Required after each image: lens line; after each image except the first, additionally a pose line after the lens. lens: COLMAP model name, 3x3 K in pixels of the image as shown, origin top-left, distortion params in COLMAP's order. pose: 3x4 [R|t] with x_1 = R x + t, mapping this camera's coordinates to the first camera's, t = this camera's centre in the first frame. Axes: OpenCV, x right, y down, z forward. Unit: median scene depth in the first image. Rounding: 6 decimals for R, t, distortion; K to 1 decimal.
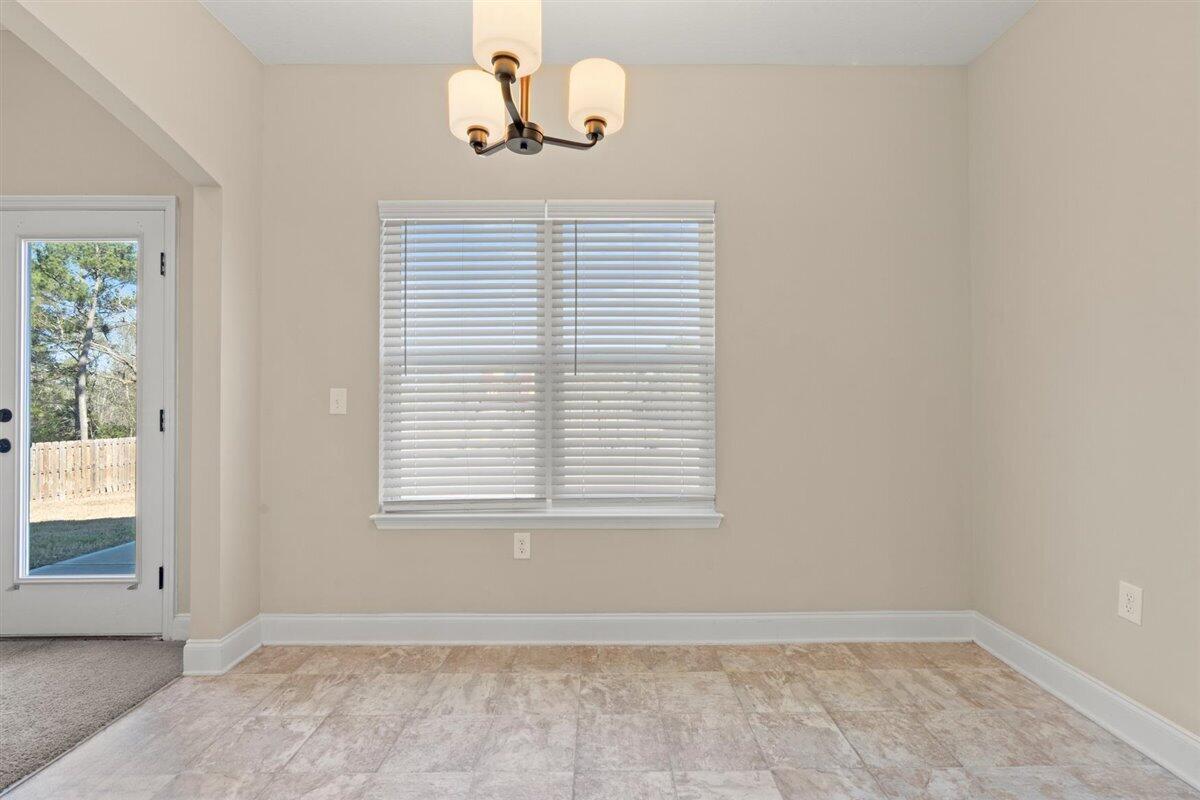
lens RADIAL K [[543.8, 0, 613.4], [0, 543.8, 397.2], [0, 0, 1]] dist [-0.008334, 0.002733]
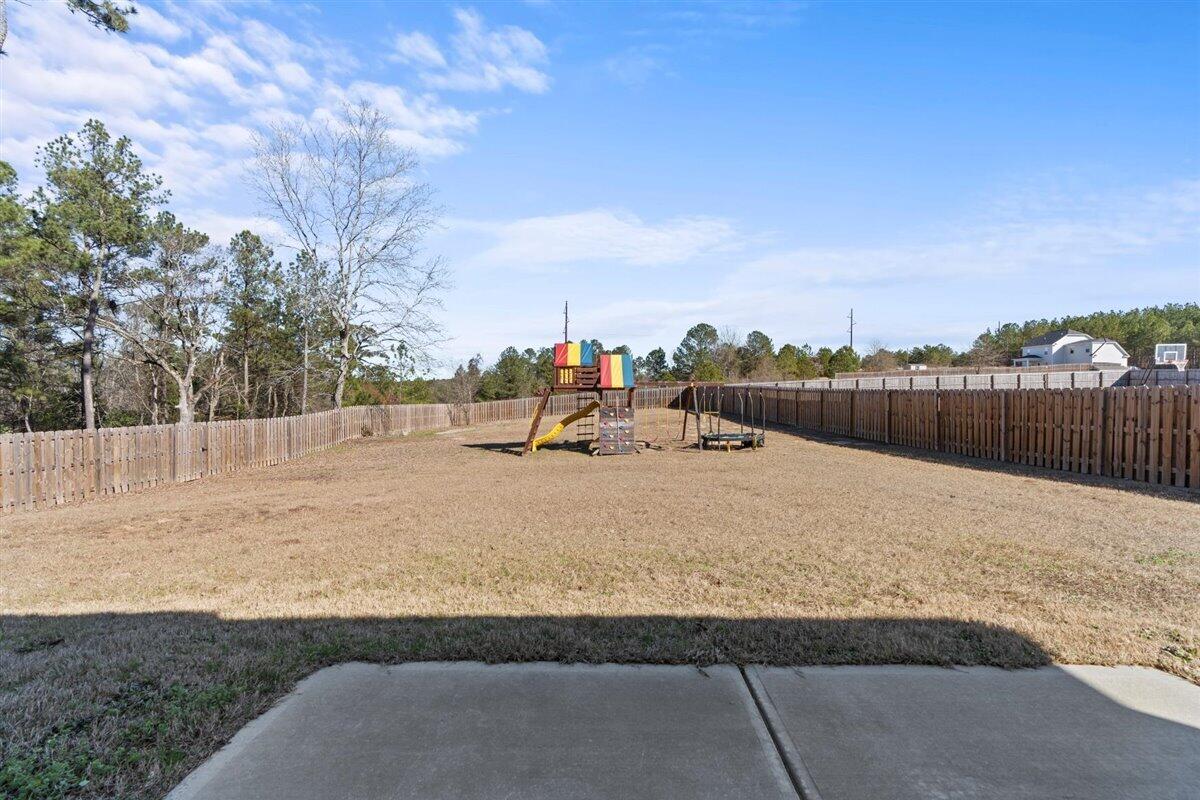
lens RADIAL K [[543.8, 0, 603.8], [0, 543.8, 394.9], [0, 0, 1]] dist [-0.008334, 0.002733]
pose [[0.999792, 0.002917, -0.020169, -0.106167], [-0.002493, 0.999777, 0.020985, 0.005405], [0.020225, -0.020930, 0.999576, 0.117228]]
